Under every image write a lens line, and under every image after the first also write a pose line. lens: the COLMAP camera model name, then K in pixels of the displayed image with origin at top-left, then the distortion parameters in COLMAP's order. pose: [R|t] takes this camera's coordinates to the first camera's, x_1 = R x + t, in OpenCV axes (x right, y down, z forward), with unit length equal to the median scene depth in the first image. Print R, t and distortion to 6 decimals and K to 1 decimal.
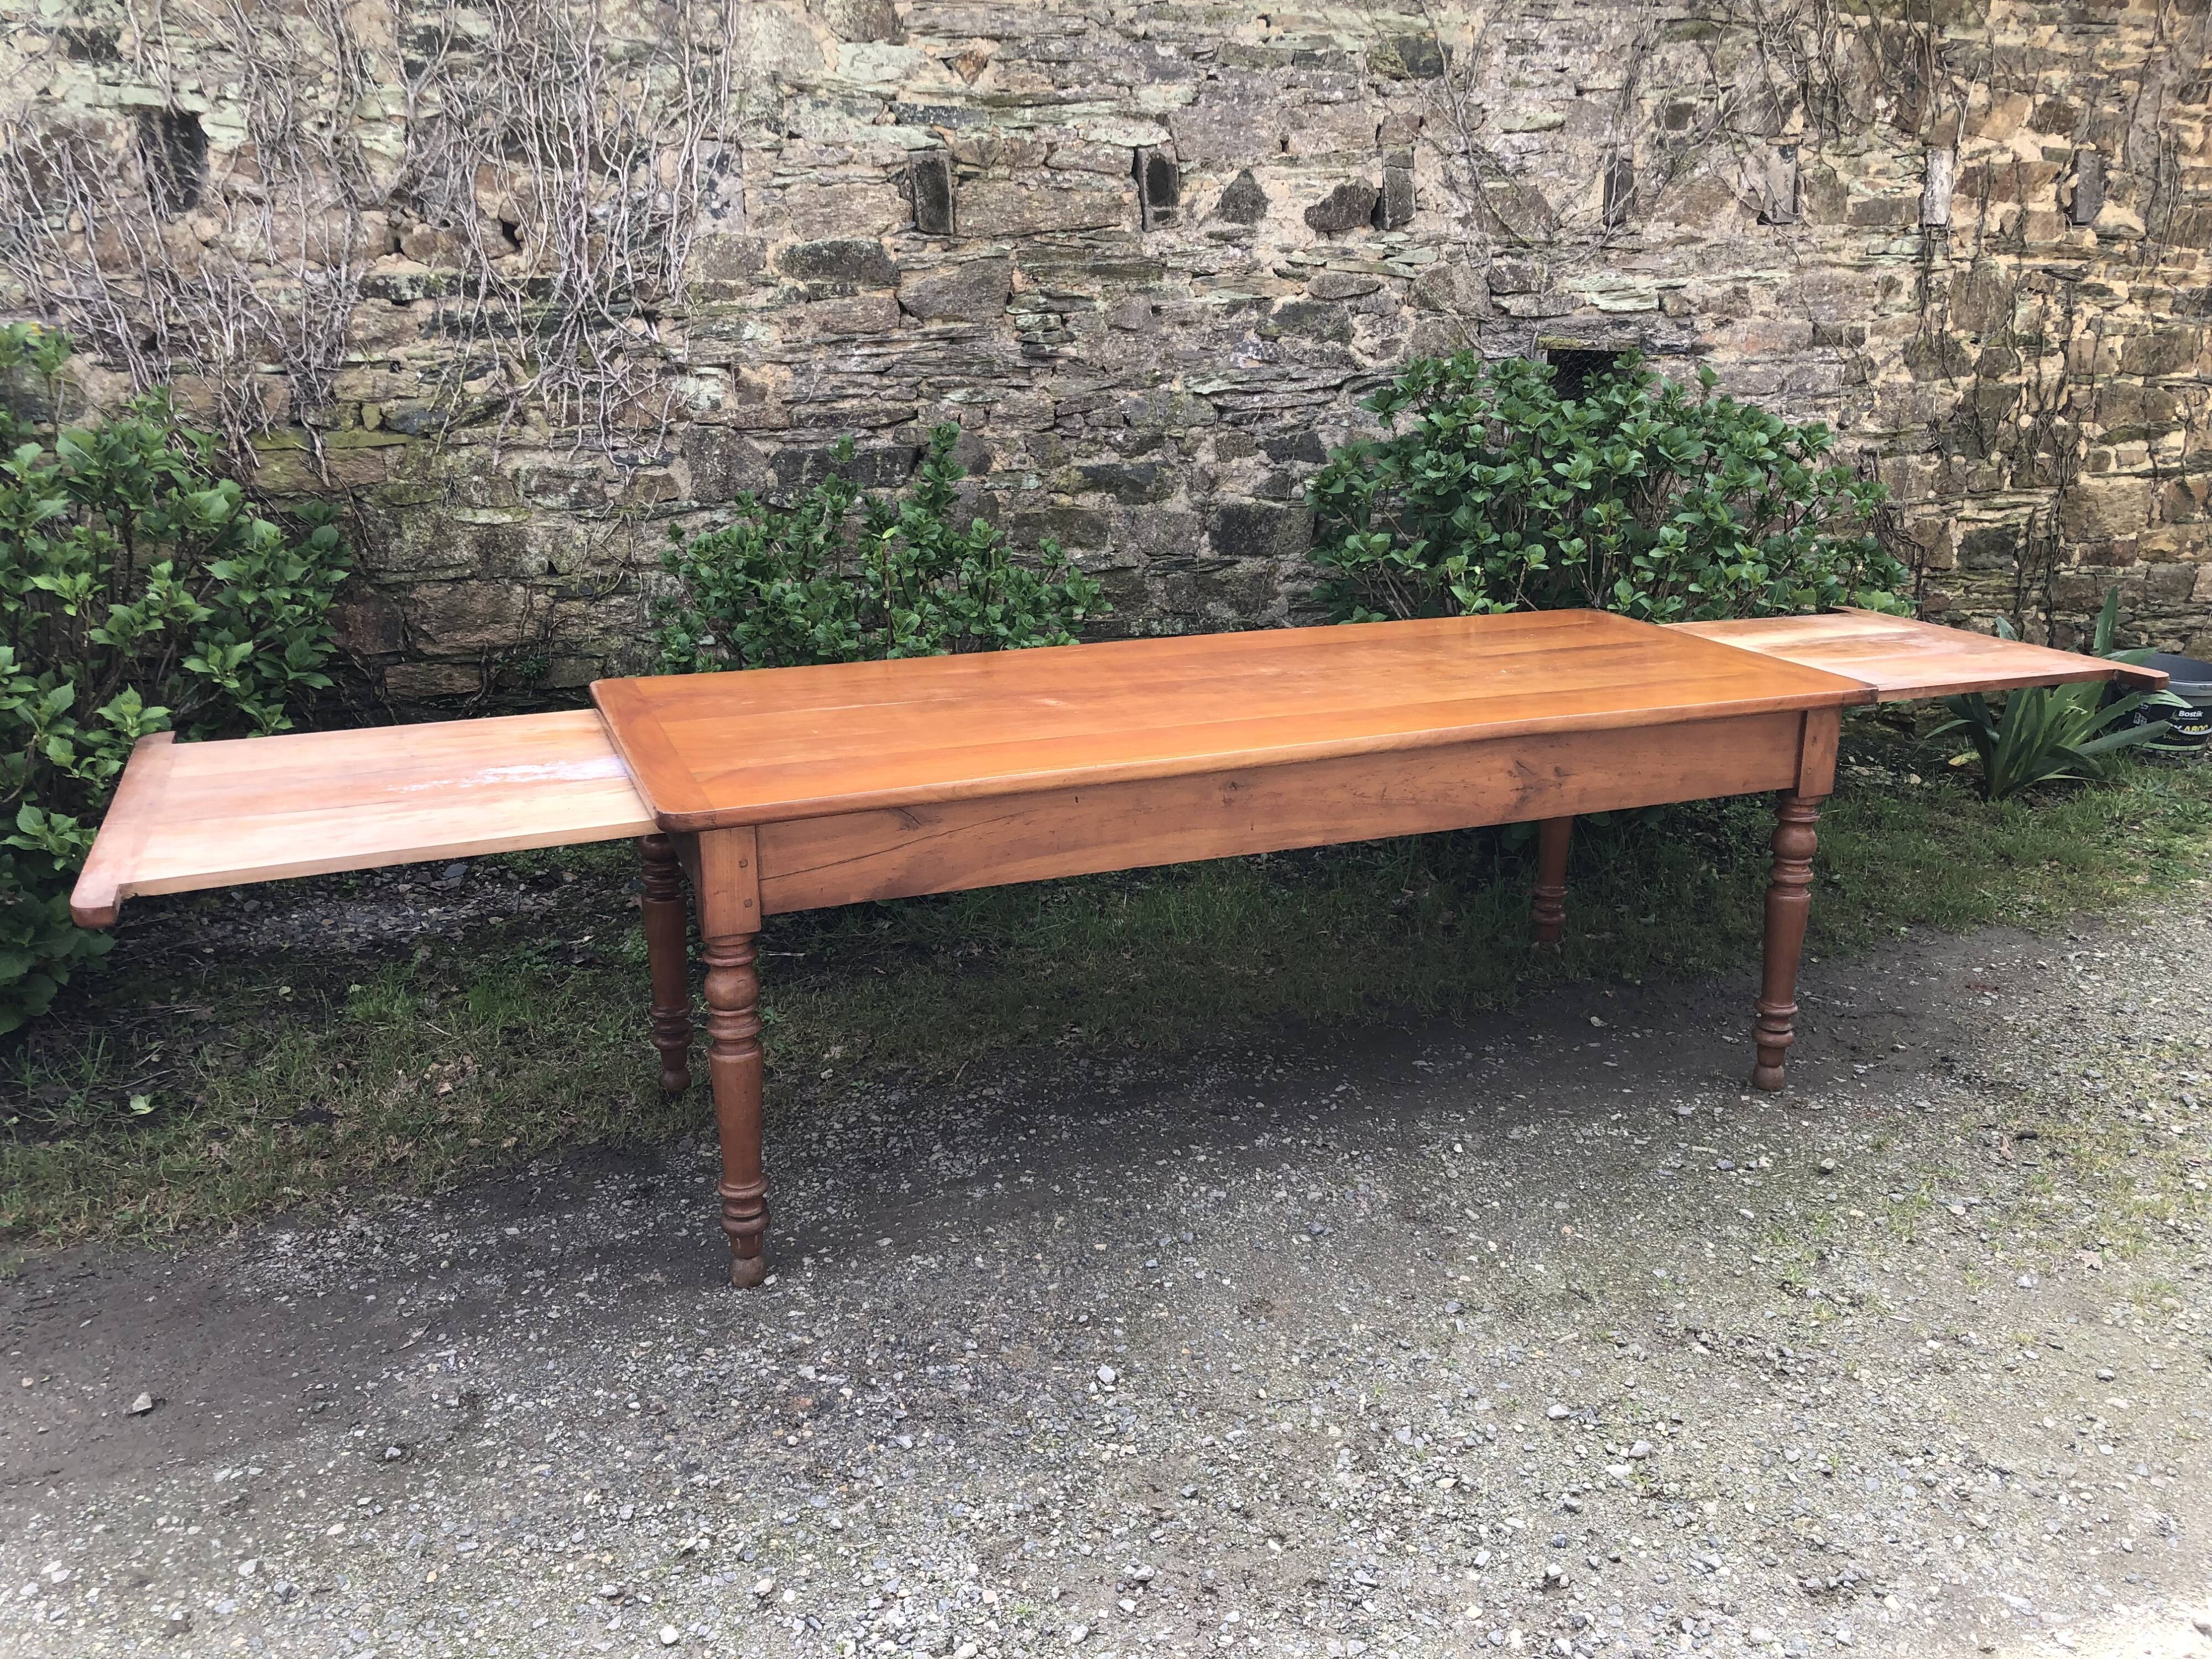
lens RADIAL K [[1822.0, 0, 1091.0], [0, 1822.0, 815.0], [0, 0, 1]] dist [0.013542, 0.000566]
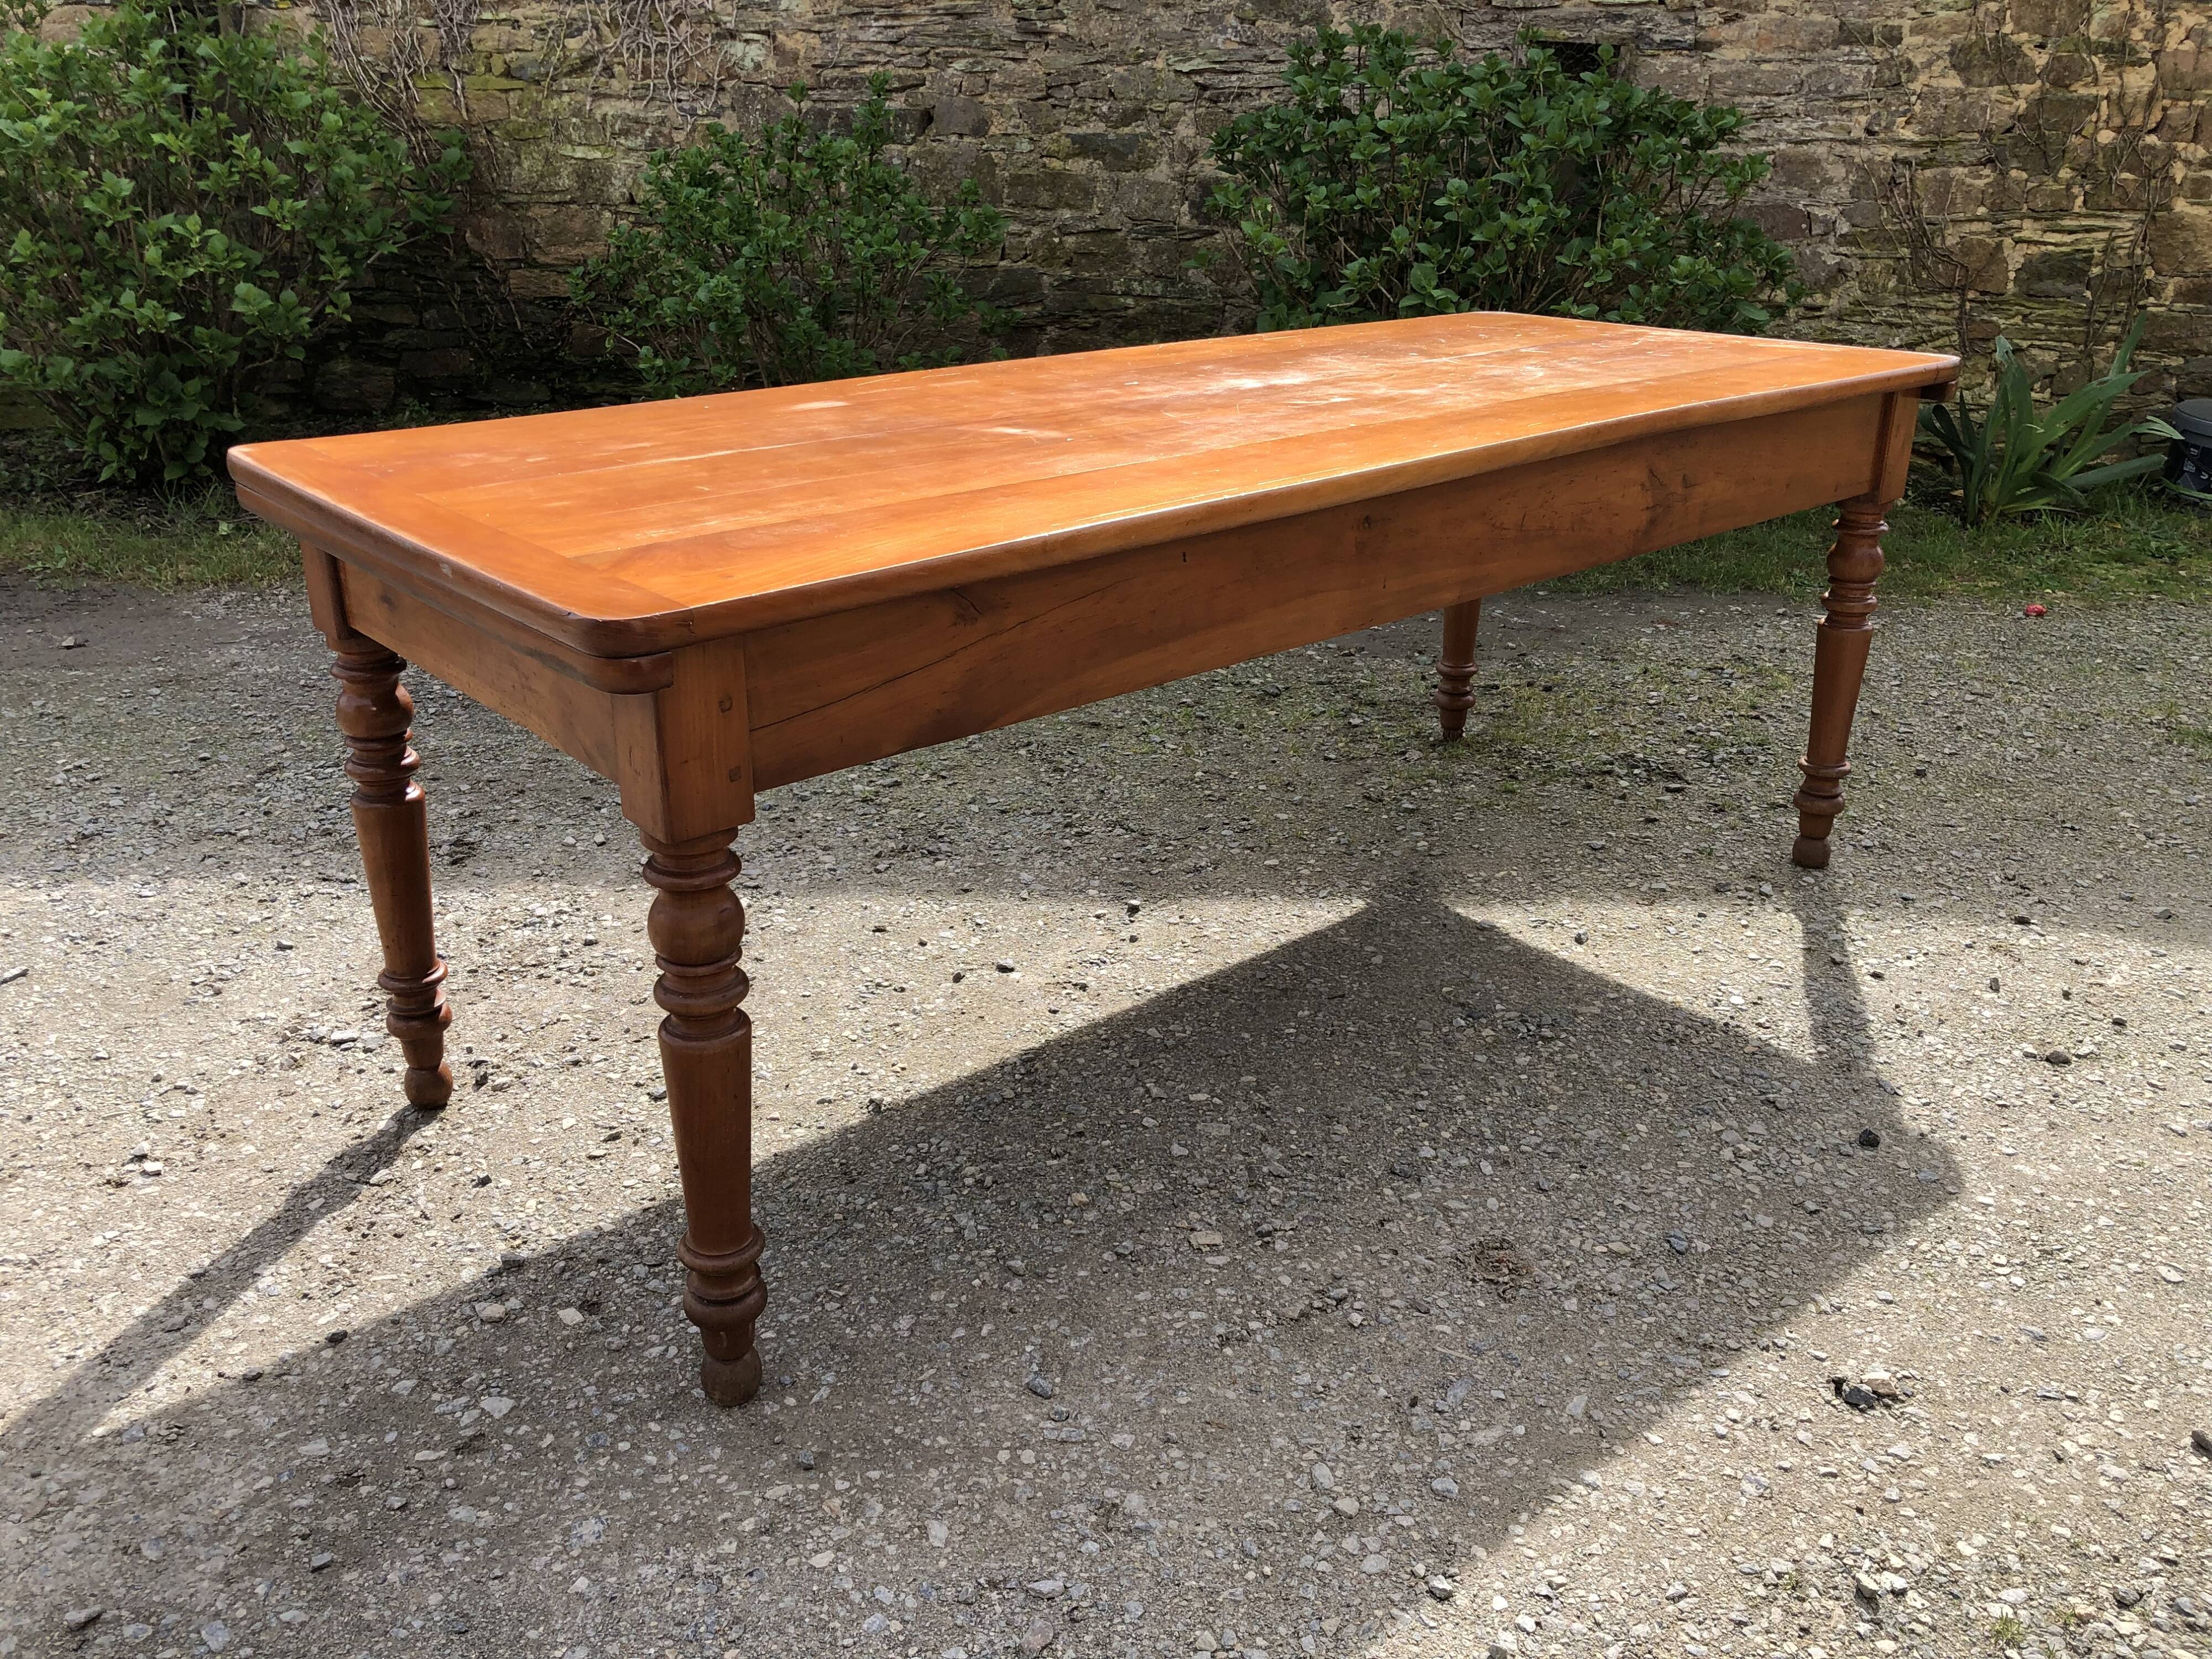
lens RADIAL K [[1822.0, 0, 1101.7], [0, 1822.0, 815.8], [0, 0, 1]] dist [0.013542, 0.000566]
pose [[0.938536, 0.142753, -0.314280, 0.461309], [-0.115199, 0.987813, 0.104666, 0.115026], [0.325392, -0.062028, 0.943543, -0.106093]]
